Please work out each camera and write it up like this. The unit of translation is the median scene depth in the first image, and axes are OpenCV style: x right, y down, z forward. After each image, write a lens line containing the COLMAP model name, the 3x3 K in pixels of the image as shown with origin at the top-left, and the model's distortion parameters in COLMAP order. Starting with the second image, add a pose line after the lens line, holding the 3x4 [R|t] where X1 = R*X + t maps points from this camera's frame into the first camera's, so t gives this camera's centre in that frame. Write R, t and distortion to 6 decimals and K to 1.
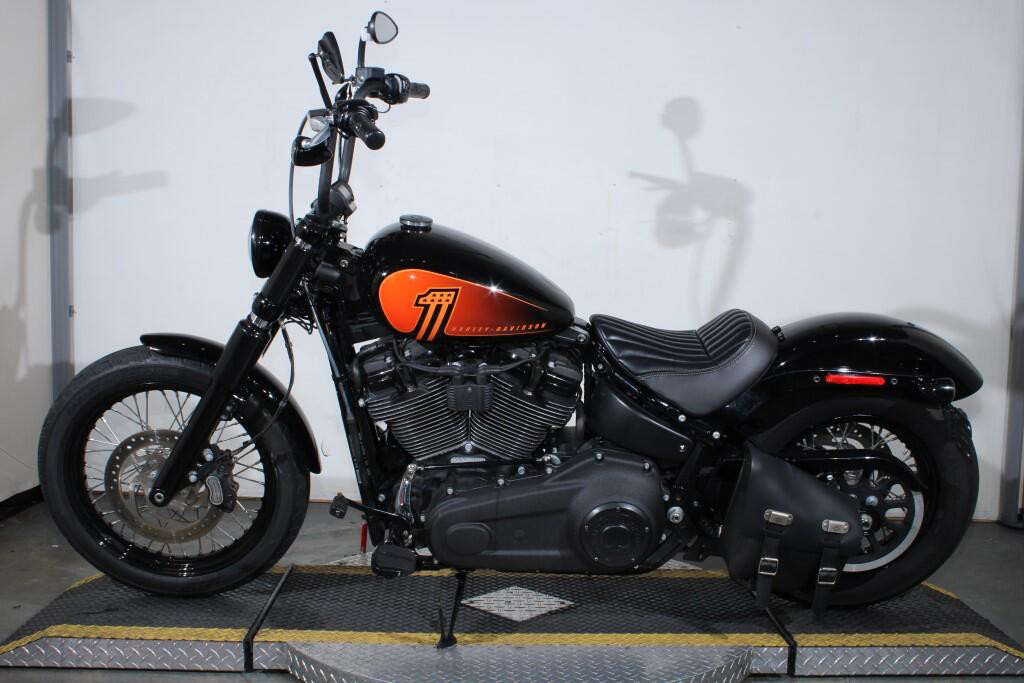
lens RADIAL K [[1411.3, 0, 512.5], [0, 1411.3, 315.5], [0, 0, 1]] dist [-0.071855, 0.091630]
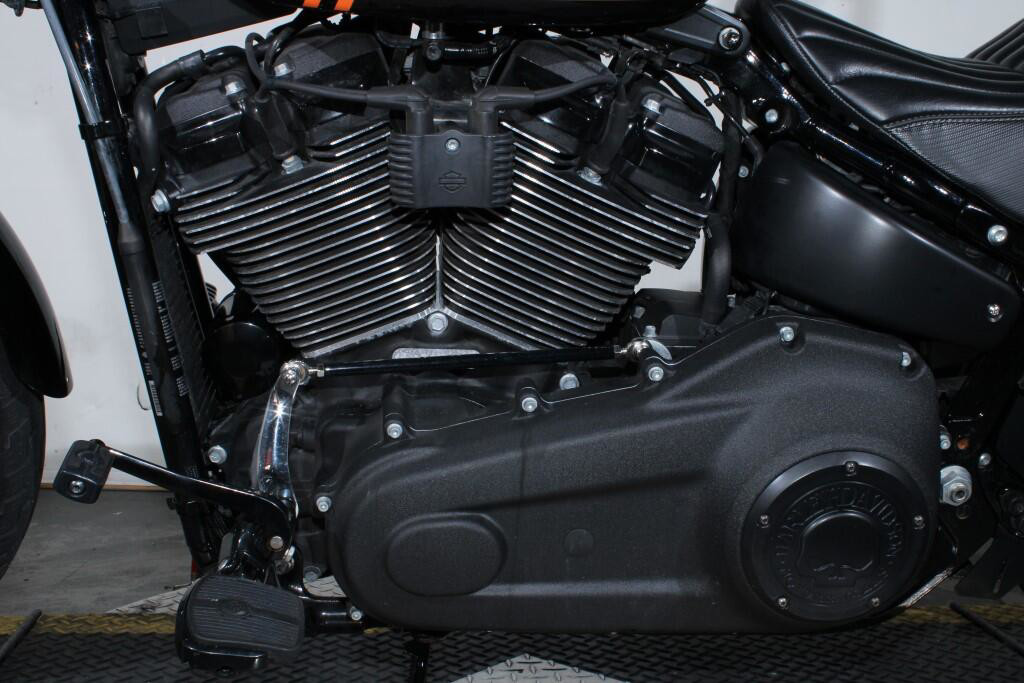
lens RADIAL K [[1411.3, 0, 512.5], [0, 1411.3, 315.5], [0, 0, 1]] dist [-0.071855, 0.091630]
pose [[0.996719, -0.002672, 0.080898, -0.043168], [0.003001, 0.999988, -0.003956, 0.094707], [-0.080886, 0.004186, 0.996715, 0.615105]]
